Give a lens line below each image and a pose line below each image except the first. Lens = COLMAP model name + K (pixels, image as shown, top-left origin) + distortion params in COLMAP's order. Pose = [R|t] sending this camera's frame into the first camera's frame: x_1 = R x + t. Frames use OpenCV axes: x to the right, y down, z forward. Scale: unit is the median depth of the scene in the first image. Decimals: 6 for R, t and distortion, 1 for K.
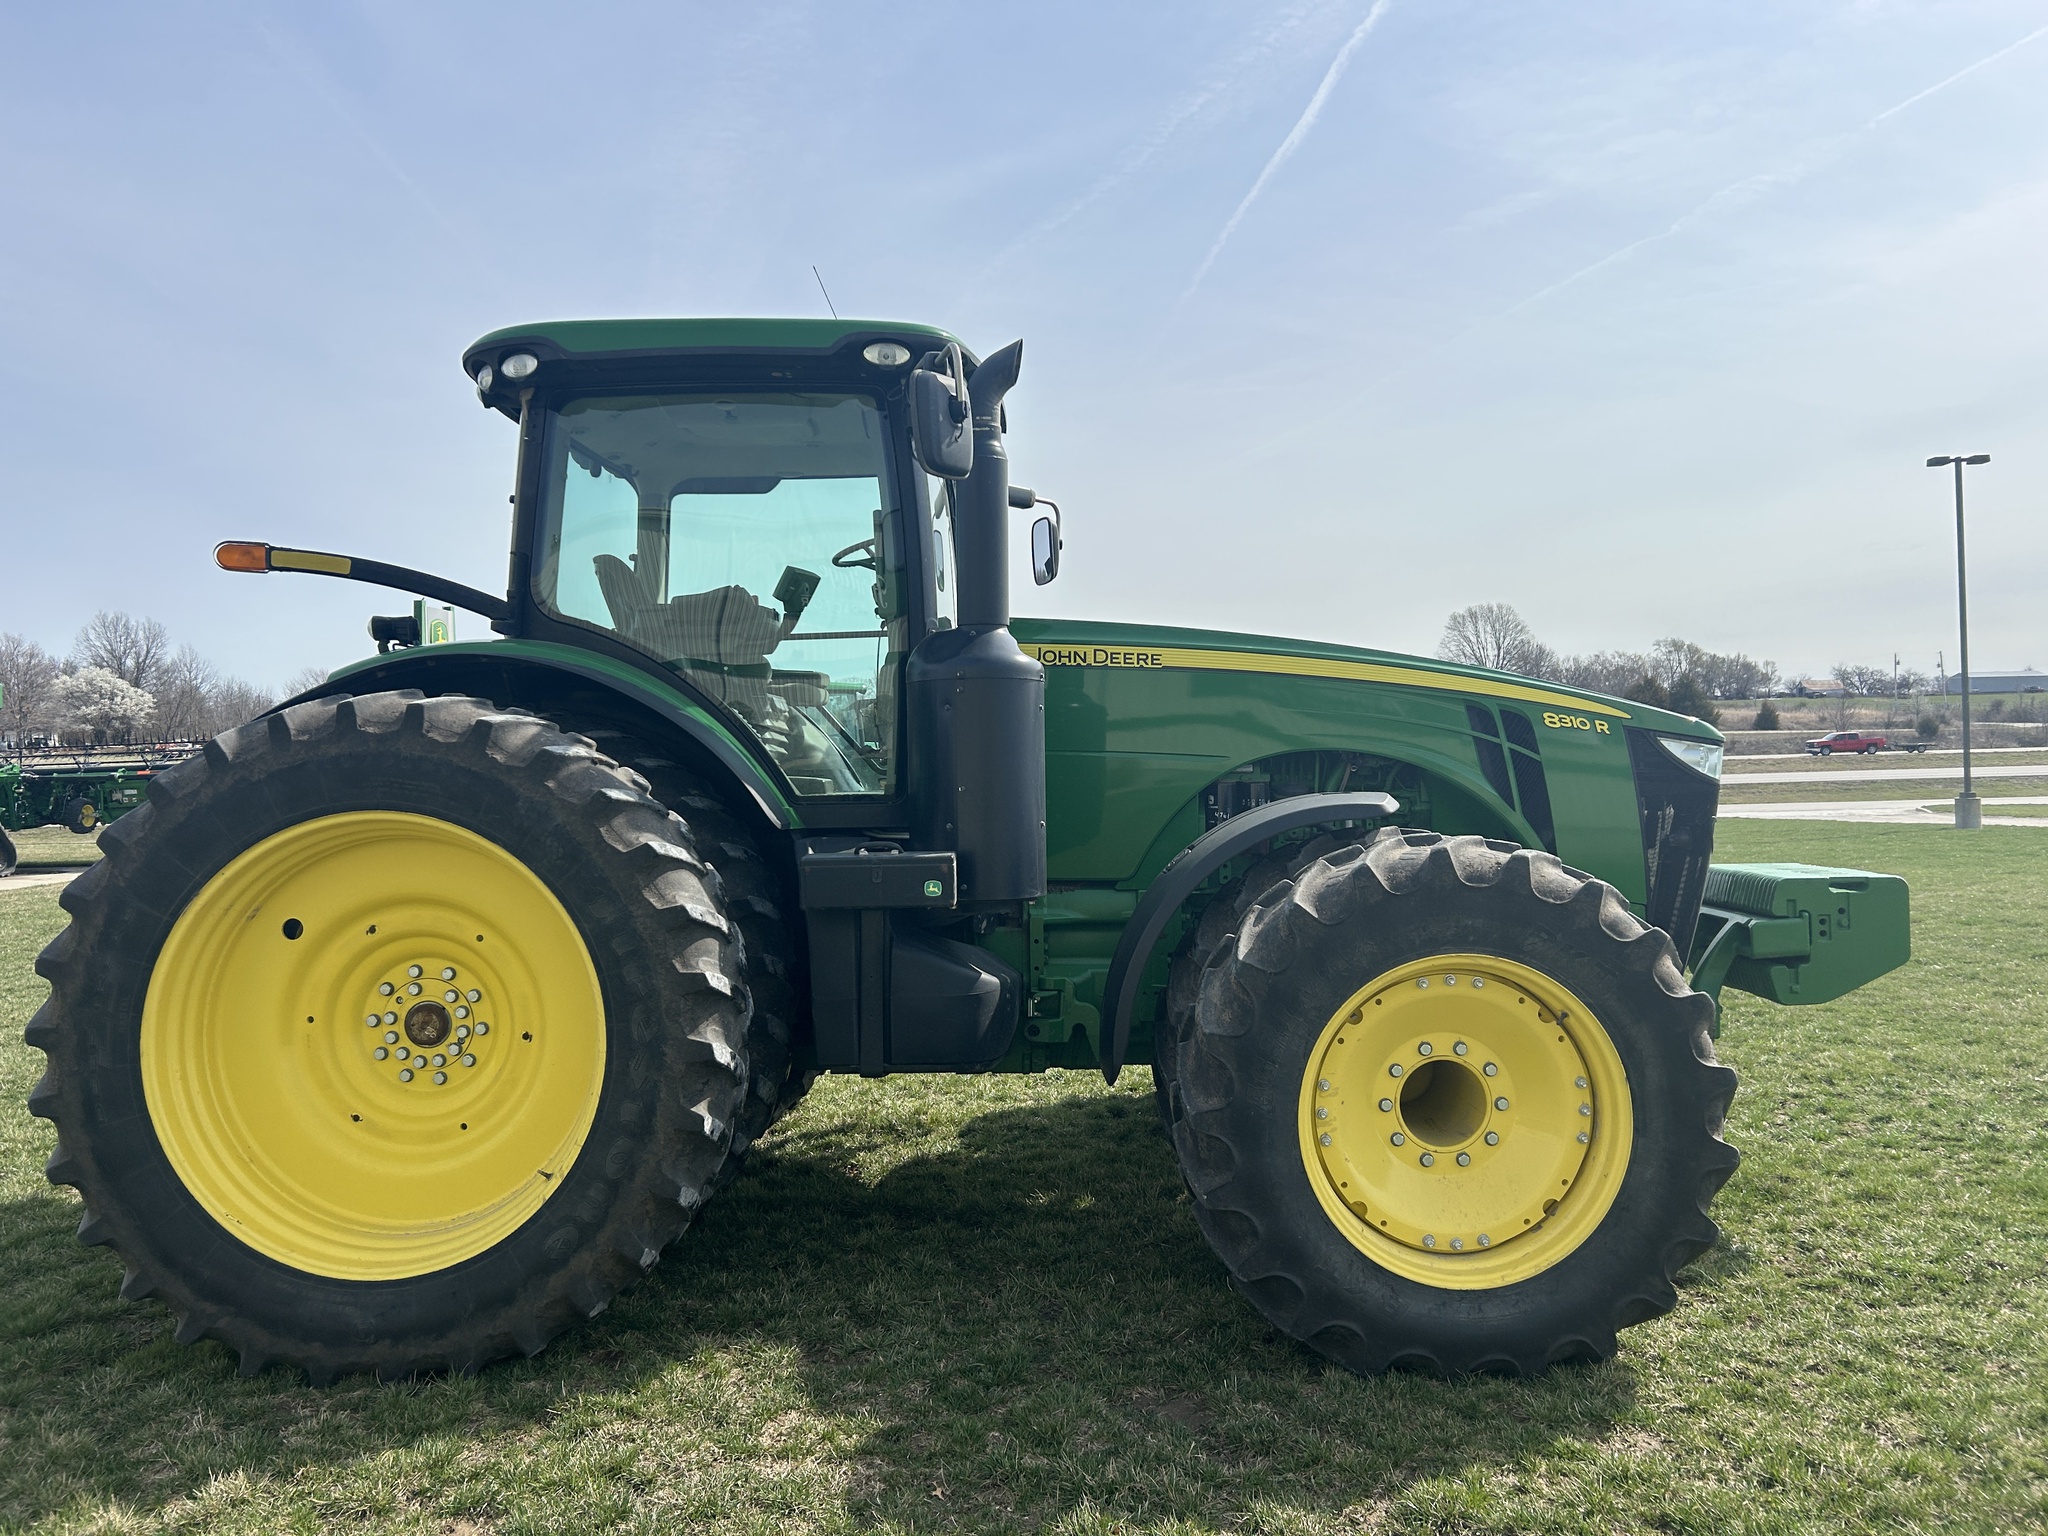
lens RADIAL K [[1504.5, 0, 1024.0], [0, 1504.5, 768.0], [0, 0, 1]] dist [0.060668, -0.082863]
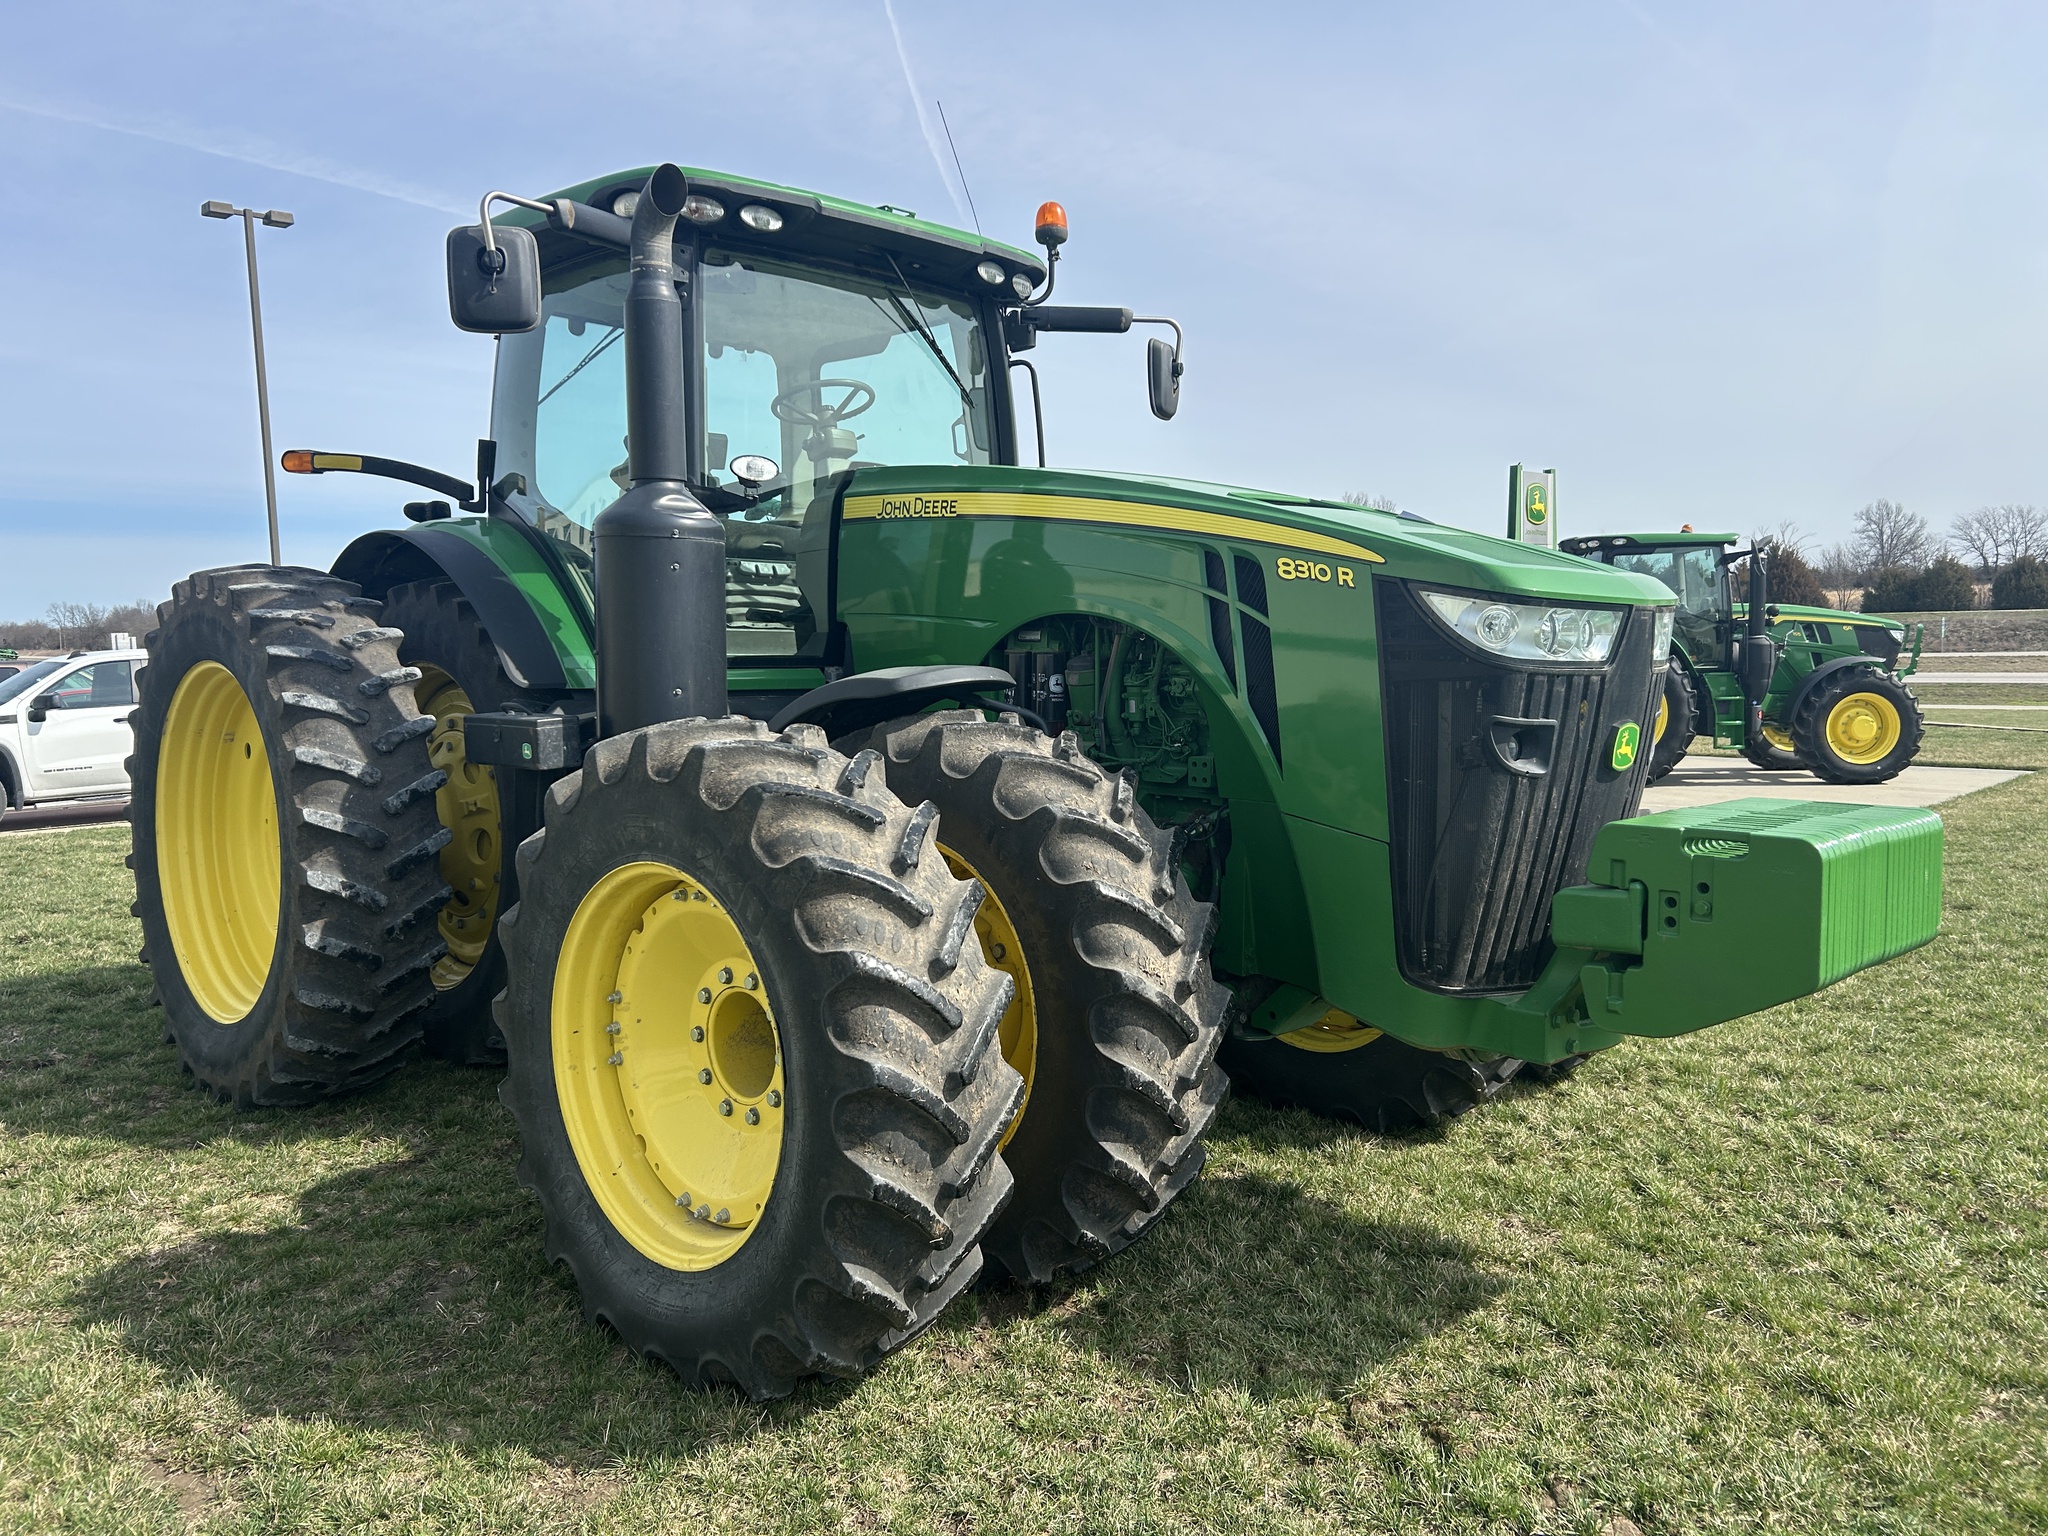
lens RADIAL K [[1504.5, 0, 1024.0], [0, 1504.5, 768.0], [0, 0, 1]] dist [0.060668, -0.082863]
pose [[0.739566, 0.066964, -0.669745, 0.881579], [-0.006783, 0.995730, 0.092066, -0.003893], [0.673050, -0.063546, 0.736862, 0.484411]]
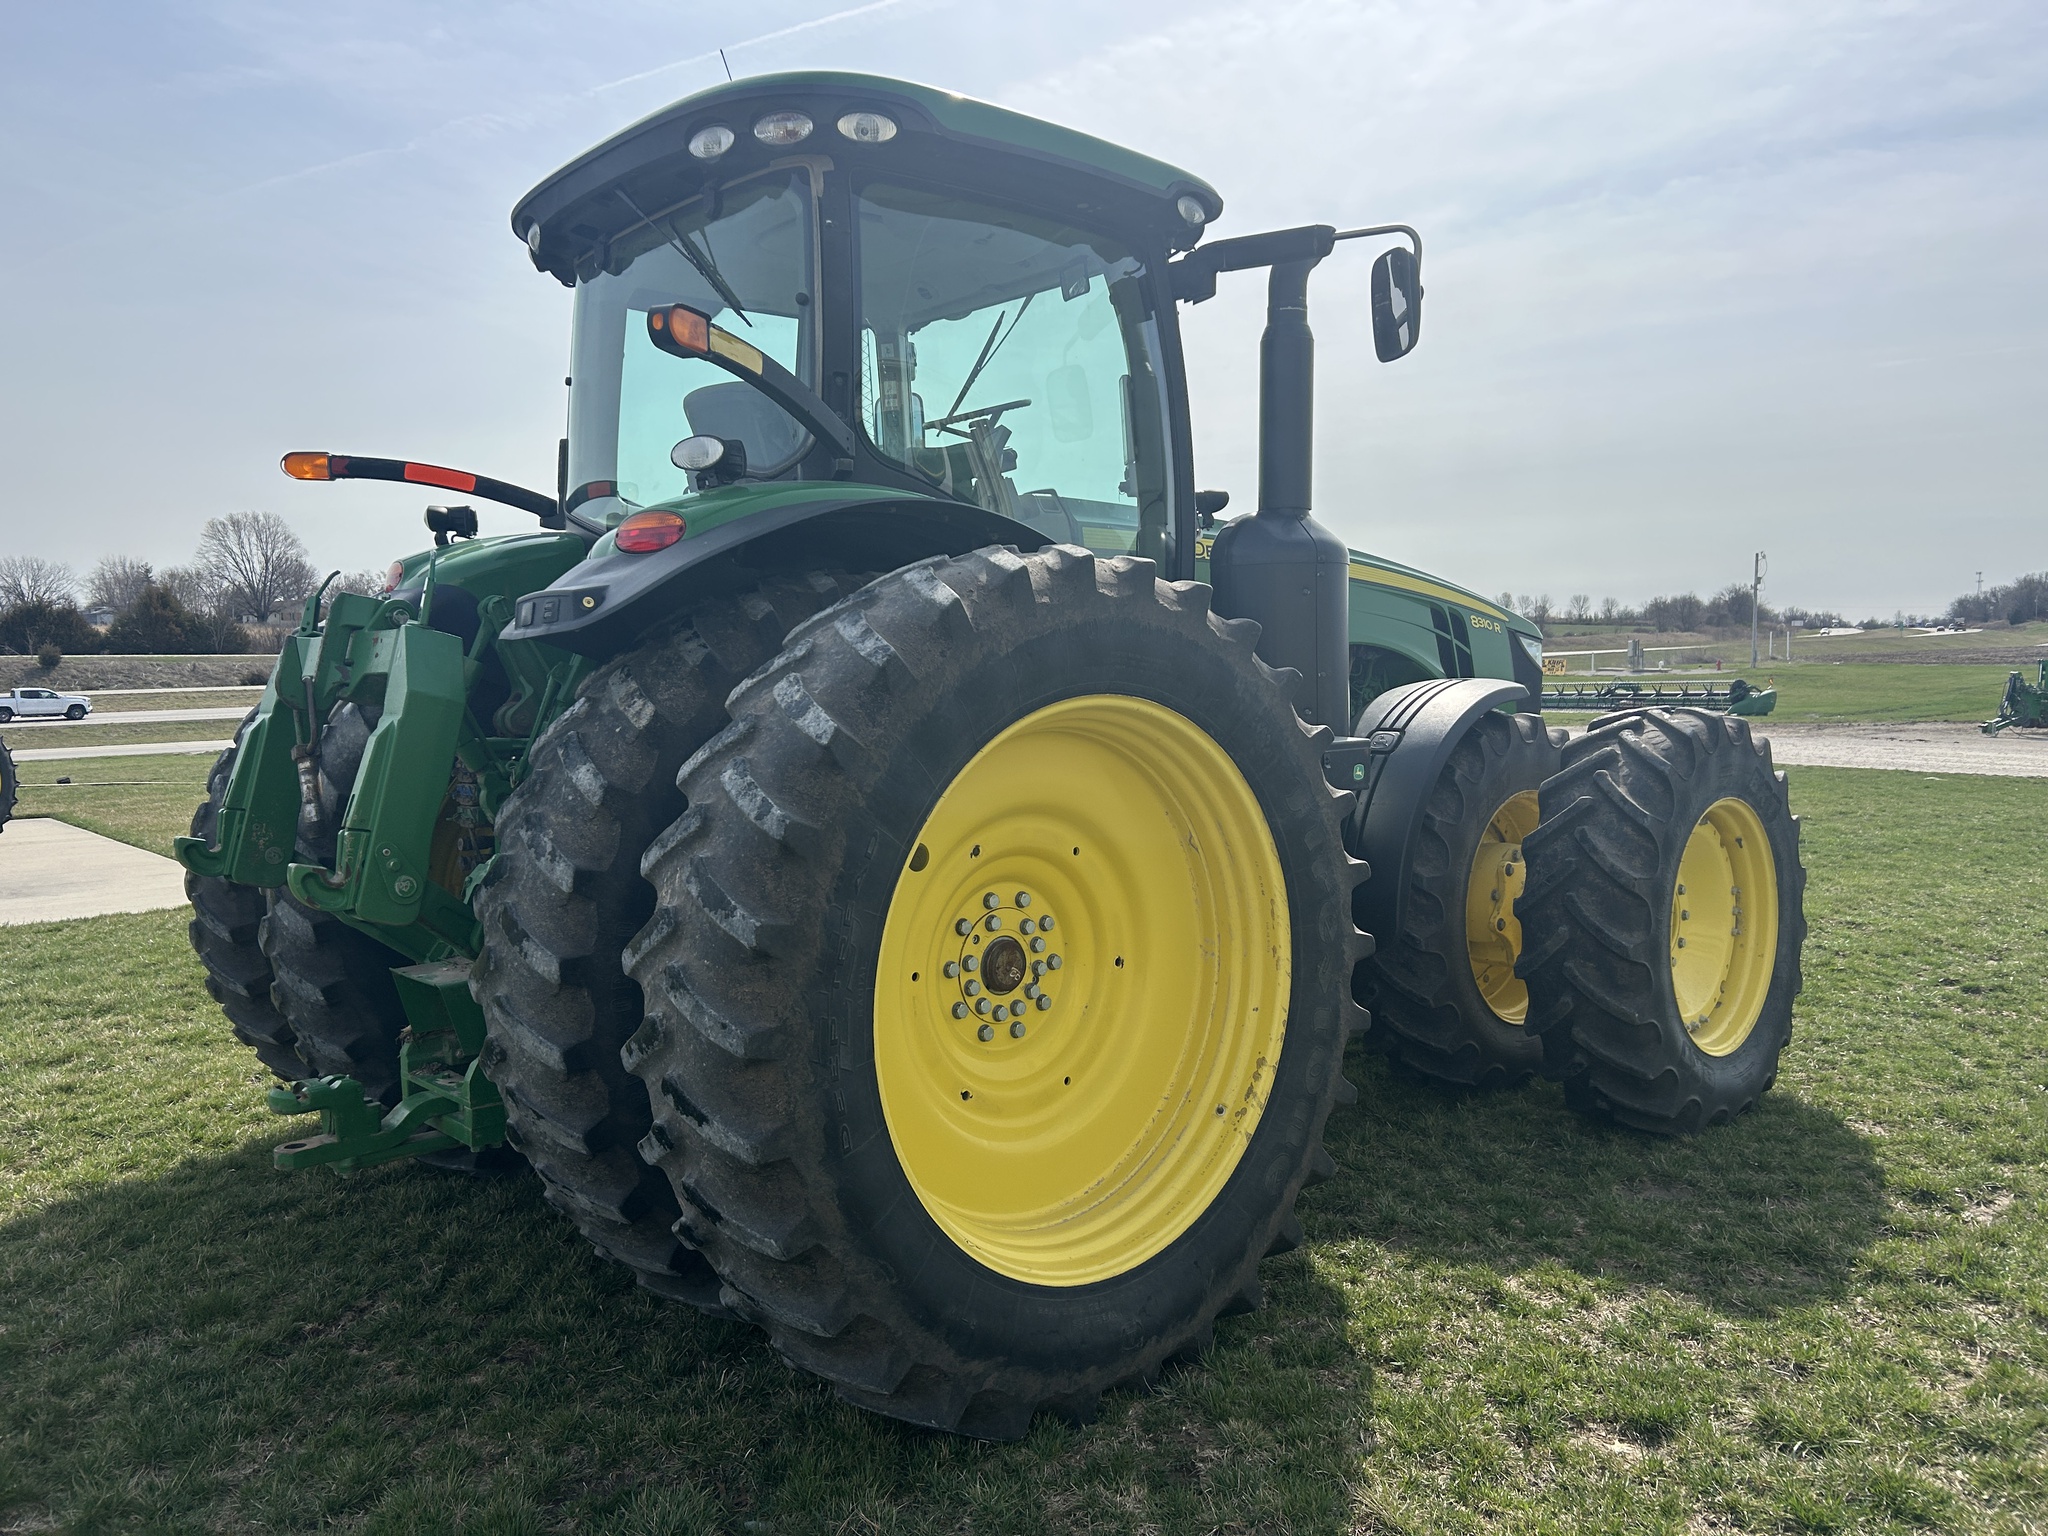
lens RADIAL K [[1533.8, 0, 1018.3], [0, 1533.8, 724.6], [0, 0, 1]] dist [0.010470, -0.000653]
pose [[0.735221, -0.022447, 0.677455, -0.929948], [0.007147, 0.999653, 0.025367, 0.021672], [-0.677790, -0.013808, 0.735126, 0.402642]]
